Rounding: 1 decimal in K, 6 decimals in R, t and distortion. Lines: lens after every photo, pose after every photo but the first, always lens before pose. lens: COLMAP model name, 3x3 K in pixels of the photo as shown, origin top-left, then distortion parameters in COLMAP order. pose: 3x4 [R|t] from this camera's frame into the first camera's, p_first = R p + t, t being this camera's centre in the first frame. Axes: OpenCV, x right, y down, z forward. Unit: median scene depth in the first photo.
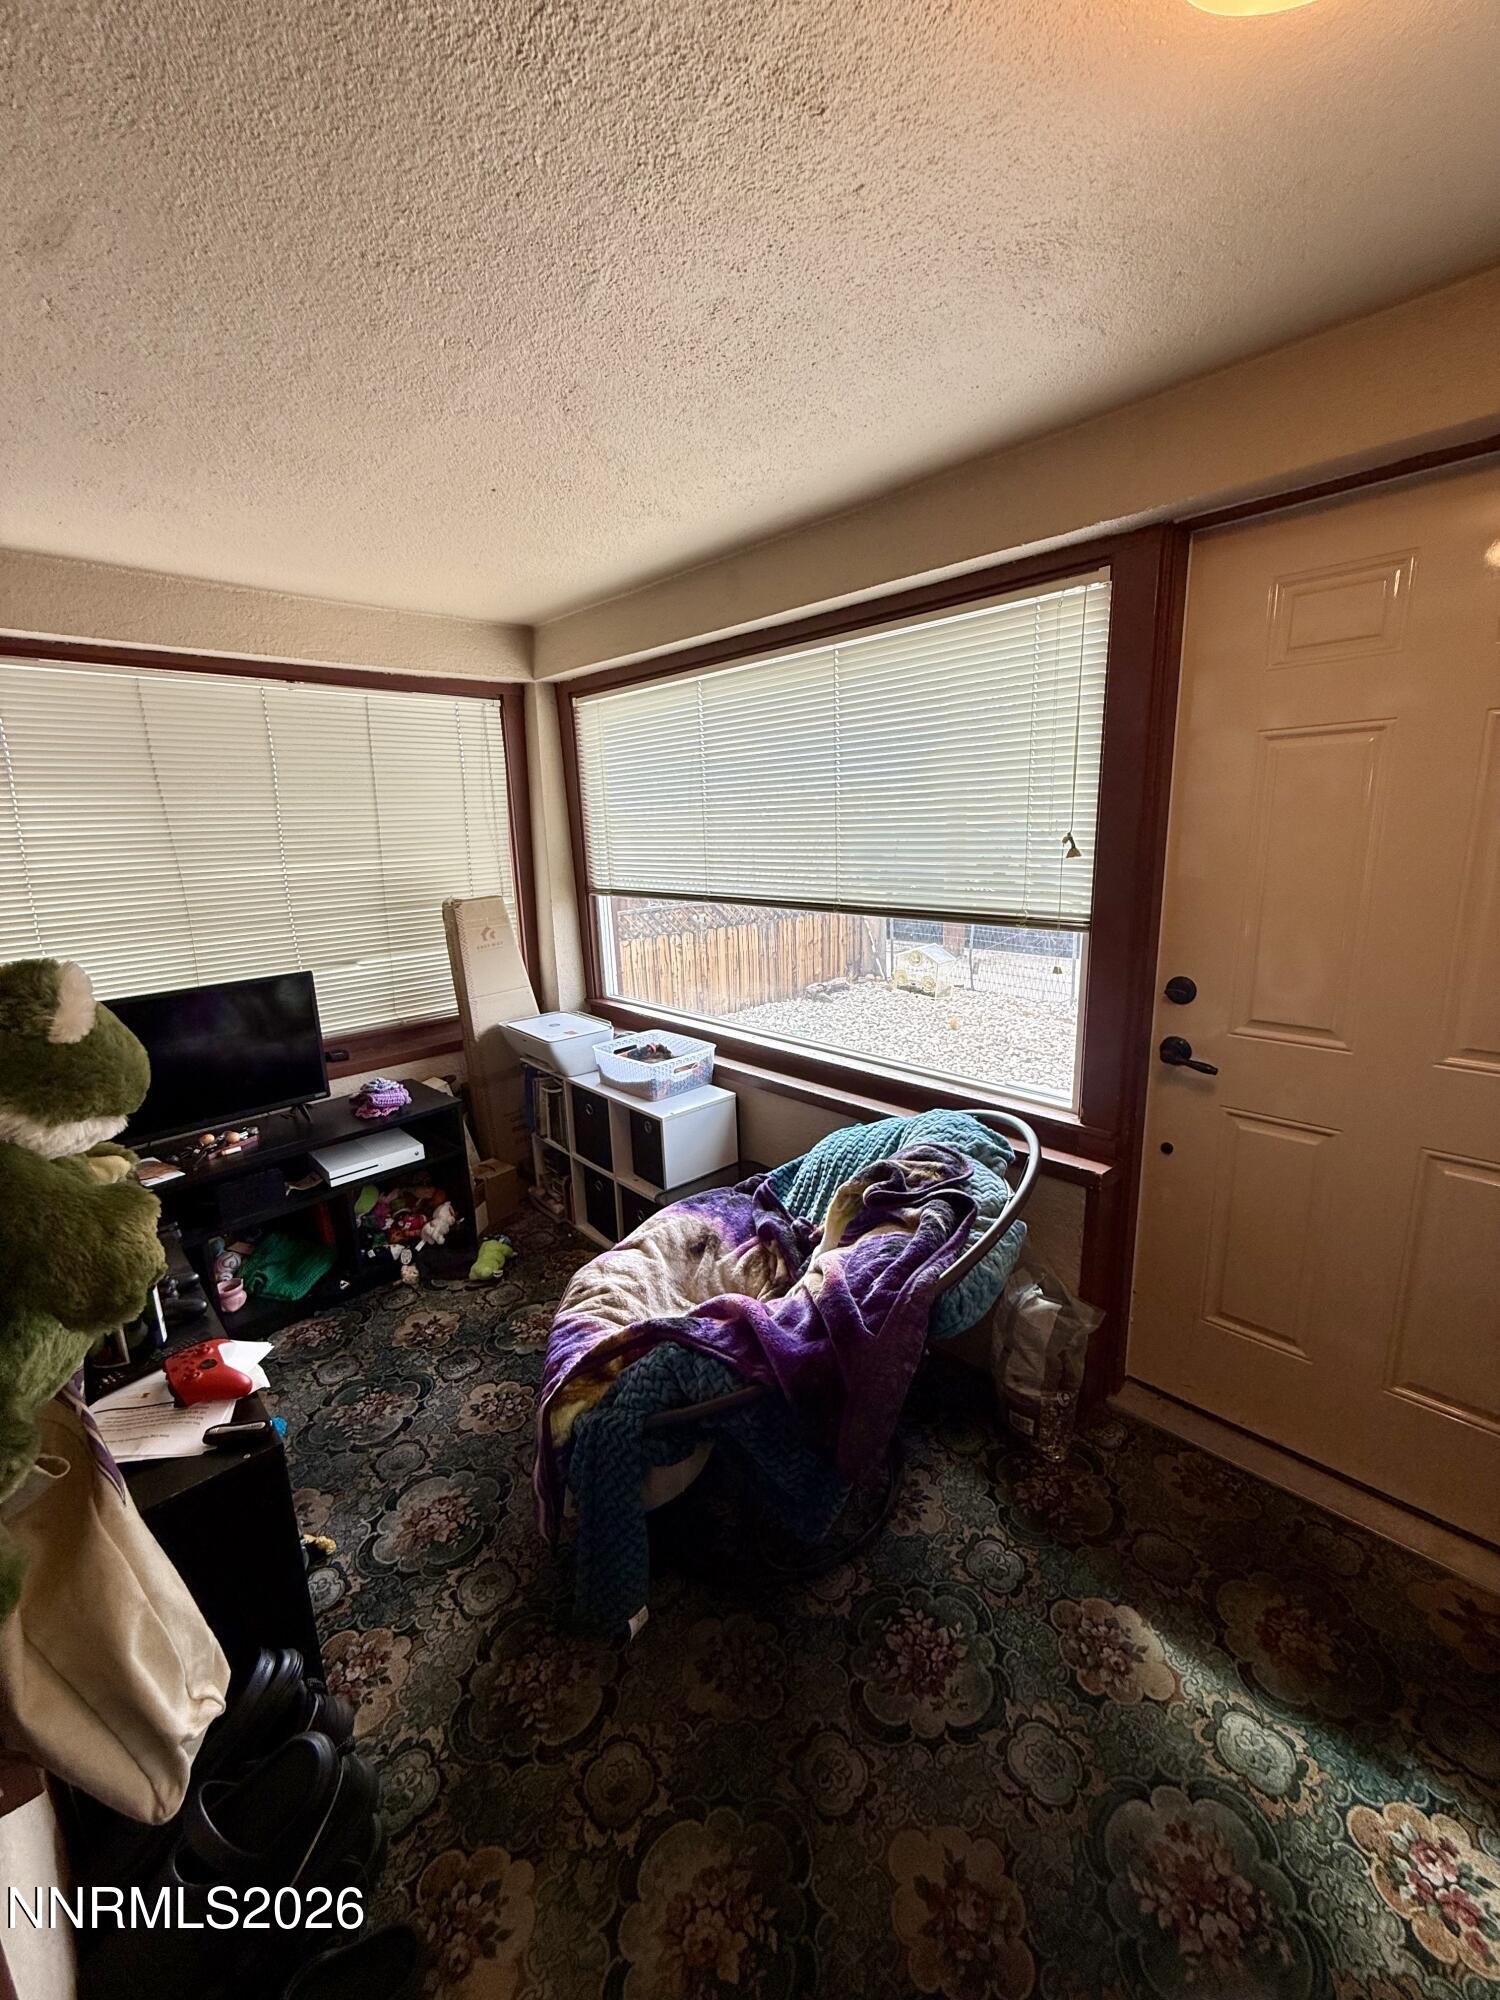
lens RADIAL K [[795.4, 0, 751.6], [0, 795.4, 992.2], [0, 0, 1]] dist [0.000104, -0.000249]
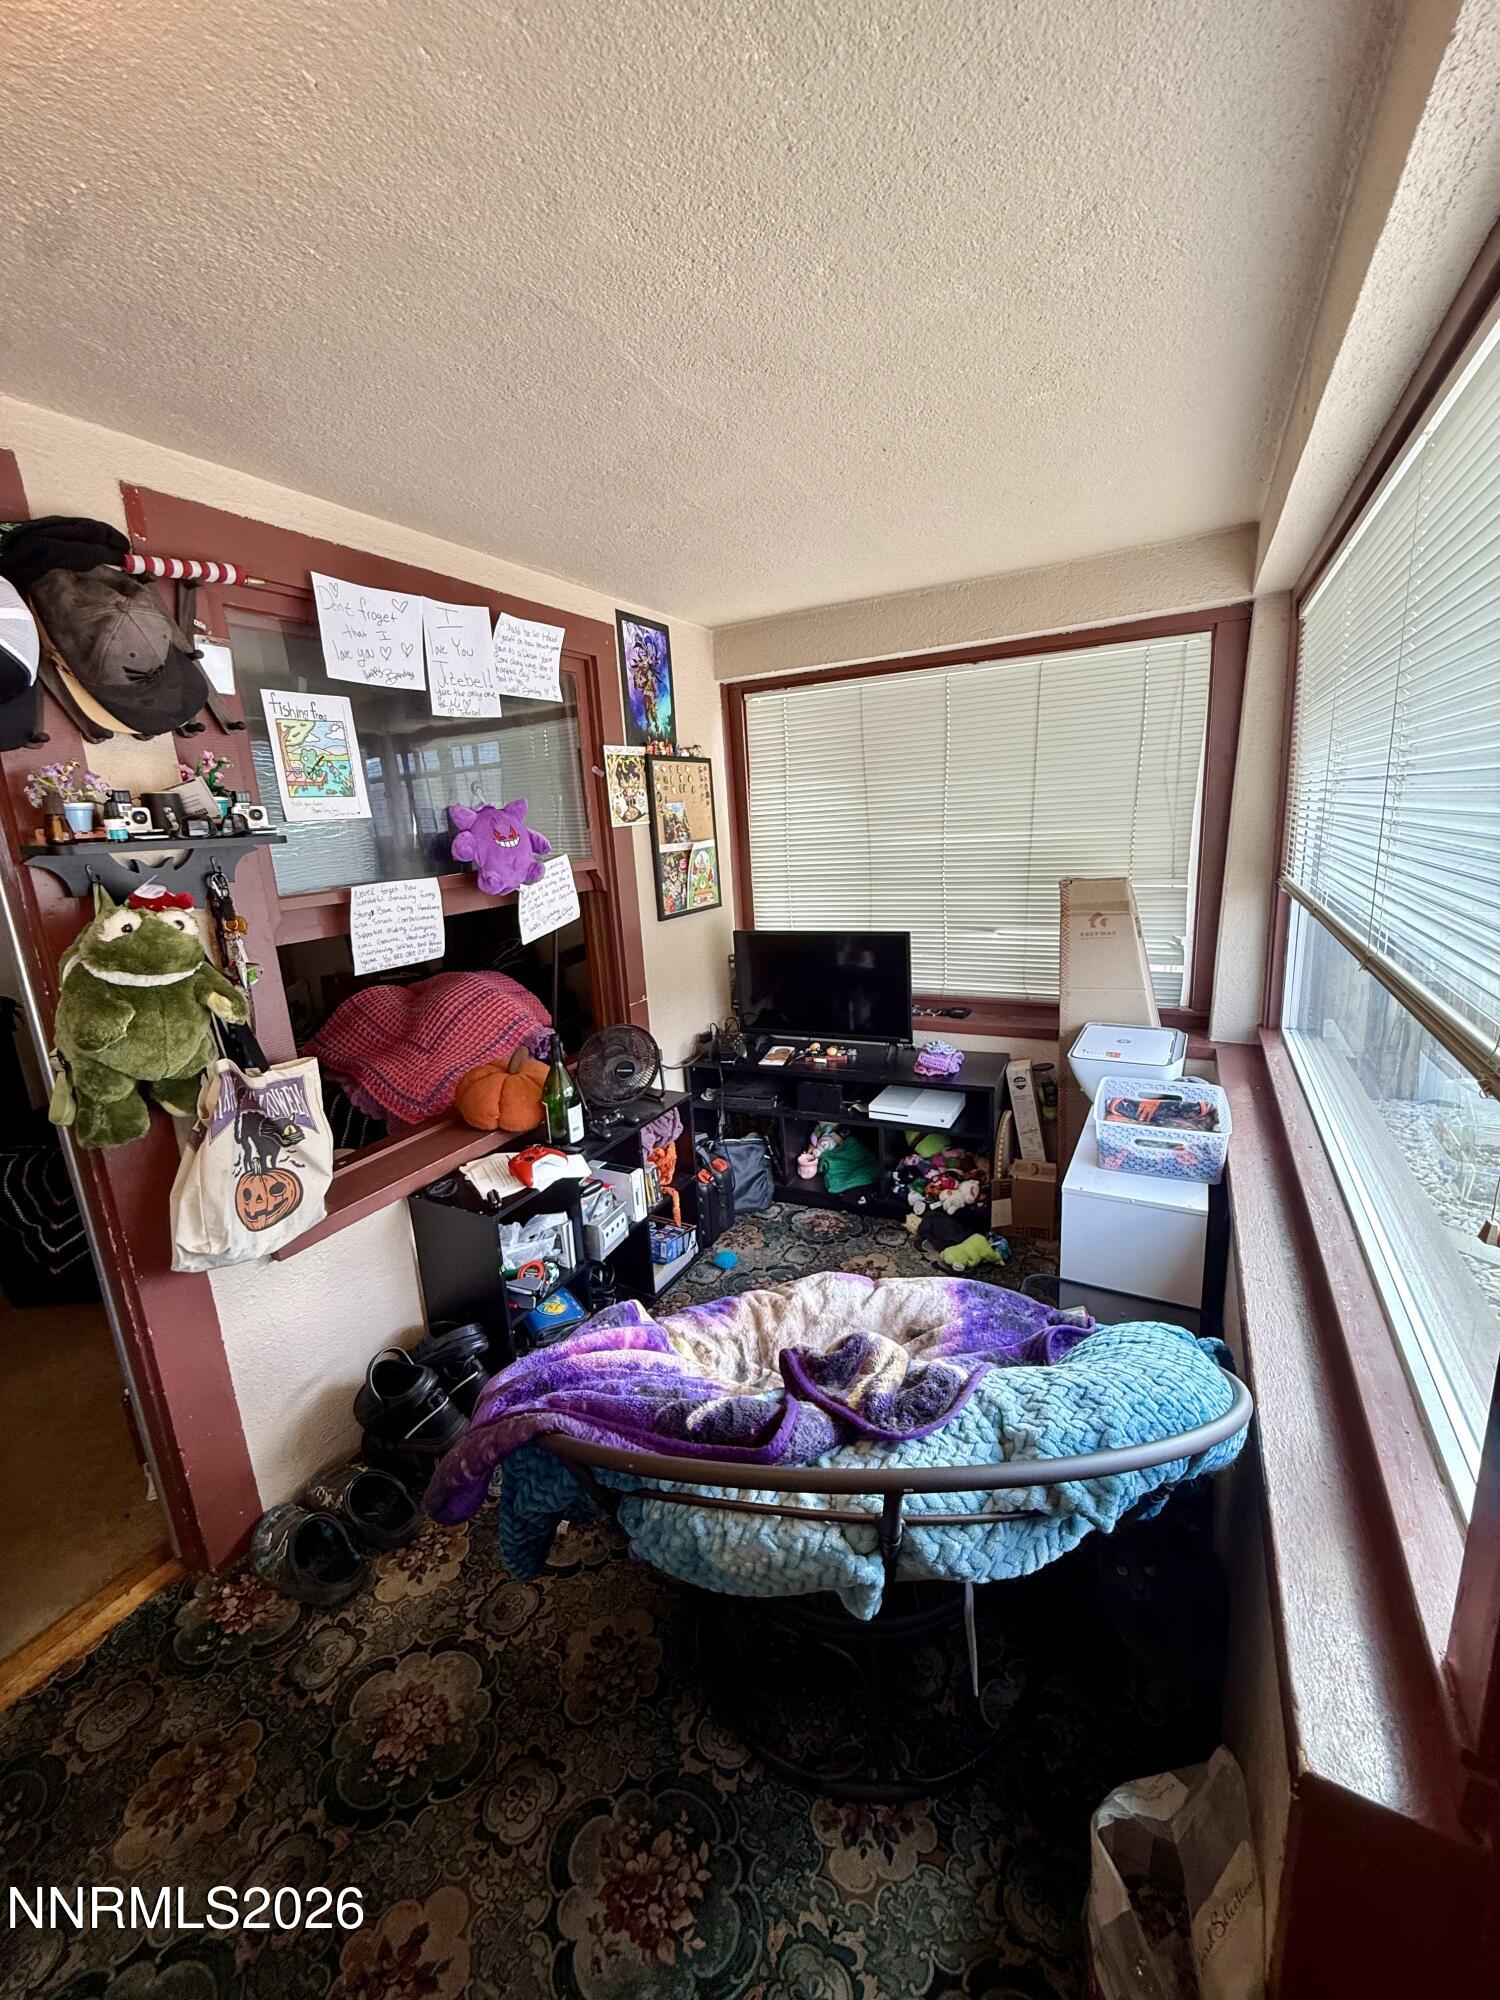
lens RADIAL K [[795.4, 0, 748.8], [0, 795.4, 989.6], [0, 0, 1]] dist [0.000104, -0.000249]
pose [[0.316758, 0.215705, -0.923653, 0.439596], [-0.154102, 0.972563, 0.174279, -0.109649], [0.935904, 0.087132, 0.341308, 0.414601]]
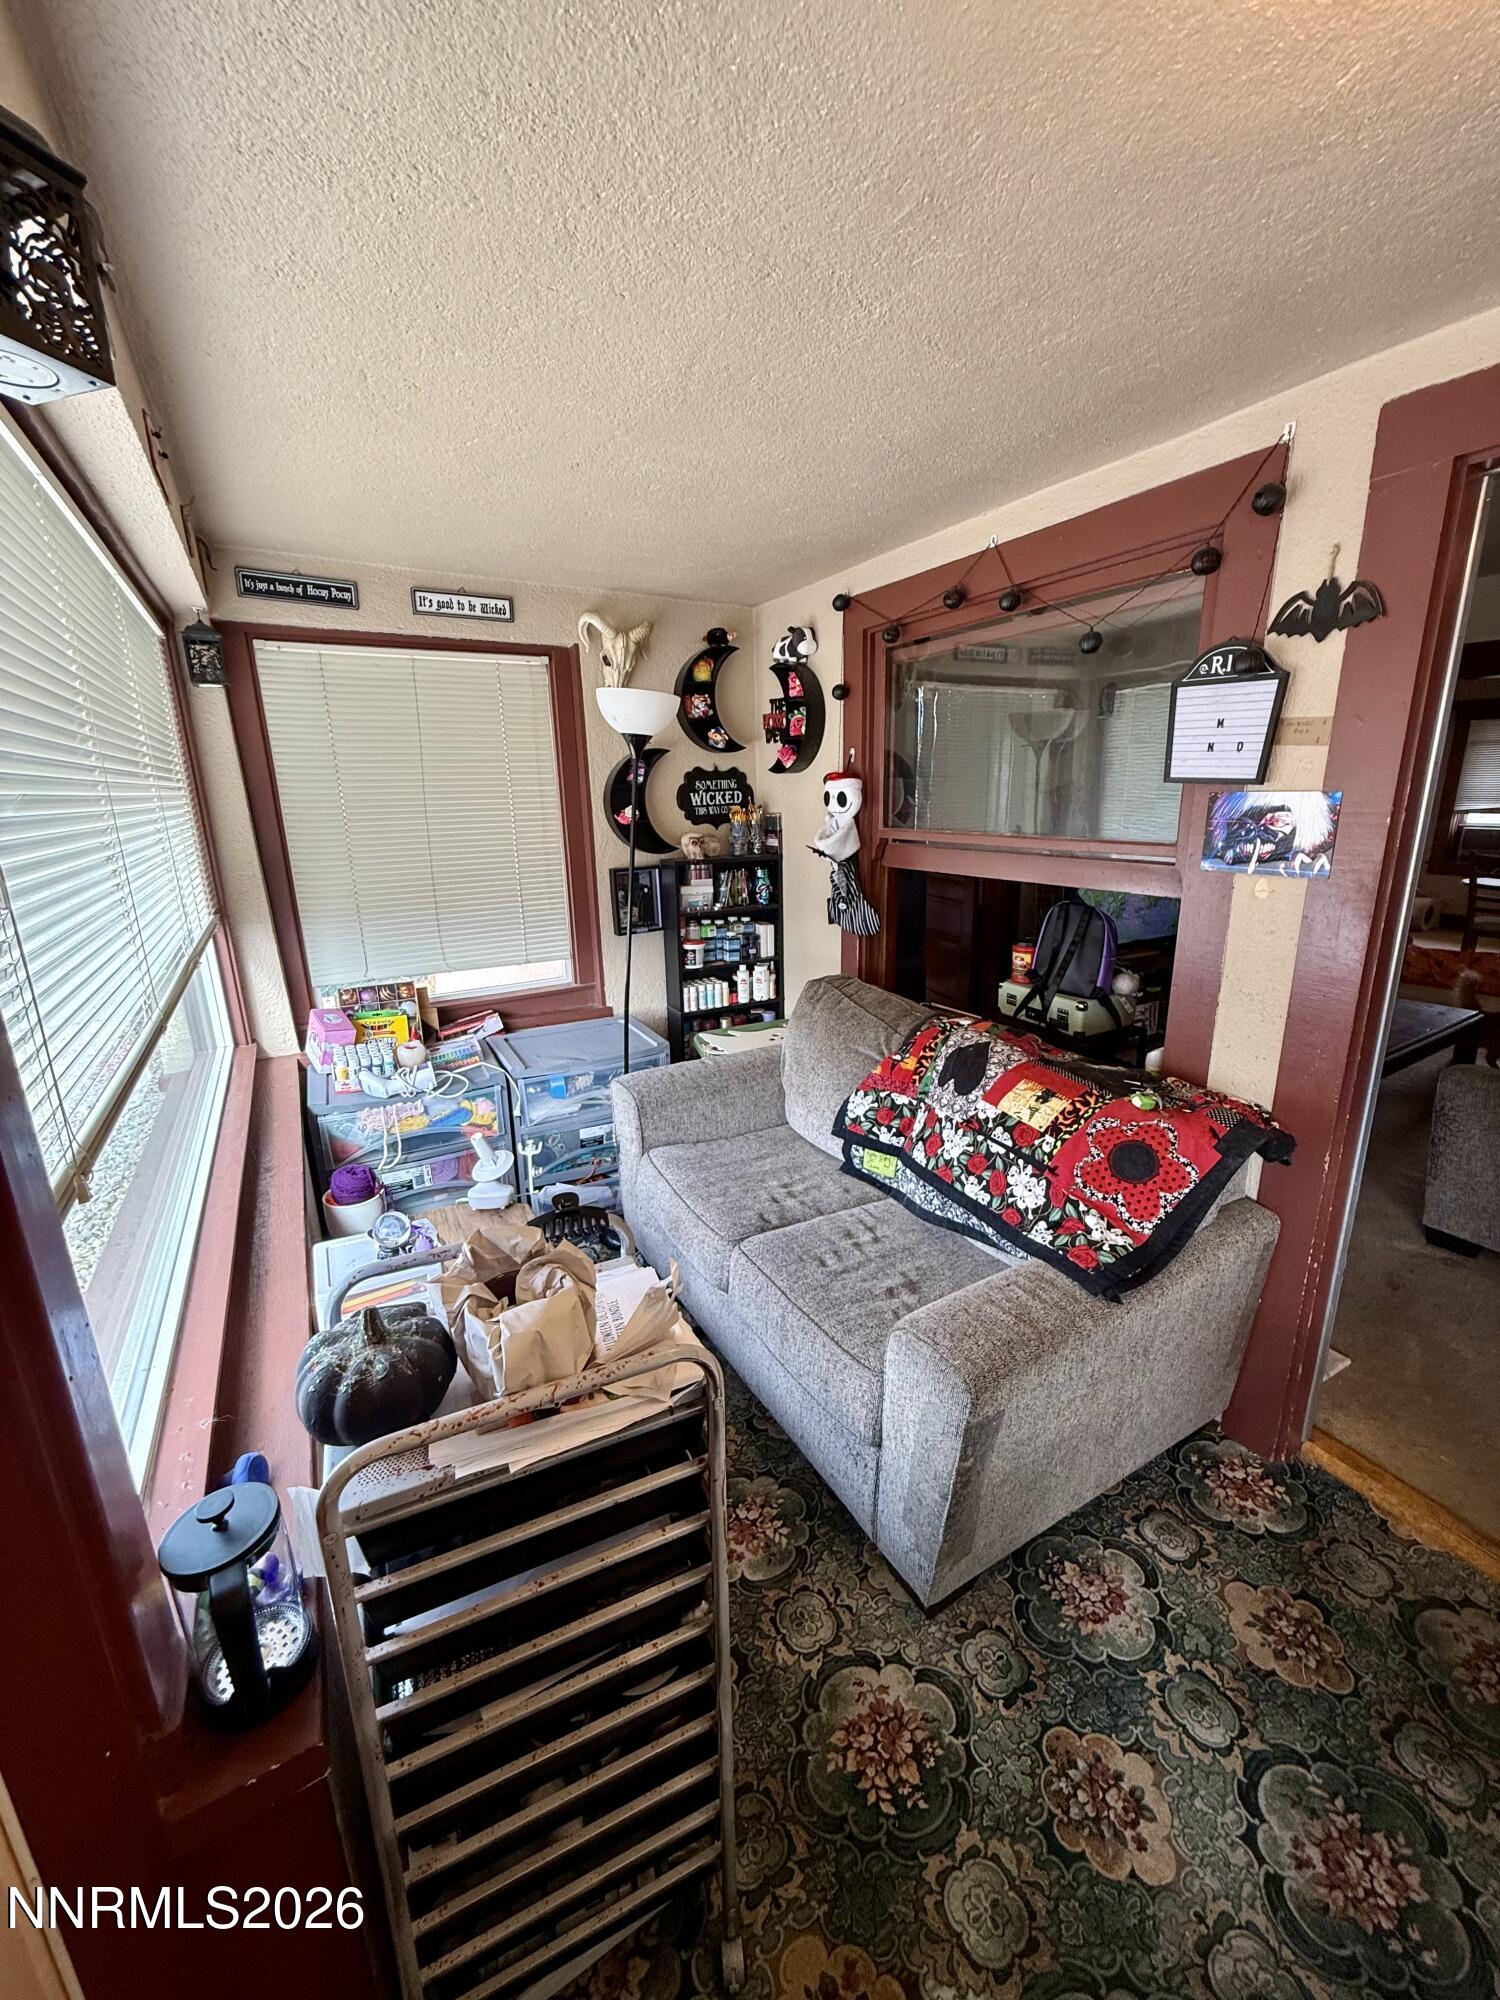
lens RADIAL K [[795.4, 0, 758.2], [0, 795.4, 1005.4], [0, 0, 1]] dist [0.000104, -0.000249]
pose [[-0.969459, -0.019060, 0.244512, 0.081984], [0.096992, 0.885902, 0.453619, -0.191452], [-0.225260, 0.463480, -0.856997, 0.794108]]
